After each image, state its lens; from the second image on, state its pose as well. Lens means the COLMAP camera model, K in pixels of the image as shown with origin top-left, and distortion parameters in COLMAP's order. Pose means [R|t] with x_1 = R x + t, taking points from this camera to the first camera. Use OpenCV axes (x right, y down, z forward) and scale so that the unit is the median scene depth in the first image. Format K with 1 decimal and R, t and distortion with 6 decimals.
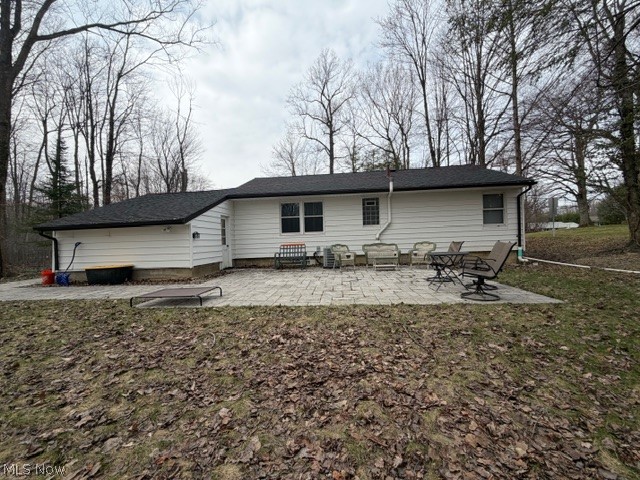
lens RADIAL K [[252.7, 0, 317.2], [0, 252.7, 240.1], [0, 0, 1]] dist [-0.003255, -0.000112]
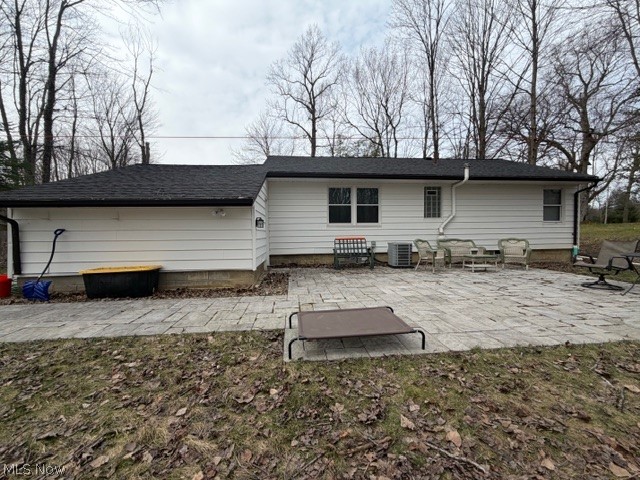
lens RADIAL K [[252.7, 0, 317.2], [0, 252.7, 240.1], [0, 0, 1]] dist [-0.003255, -0.000112]
pose [[0.981930, 0.018186, 0.188367, -0.339218], [-0.023295, 0.999417, 0.024948, 0.005408], [-0.187803, -0.028885, 0.981782, 0.214293]]
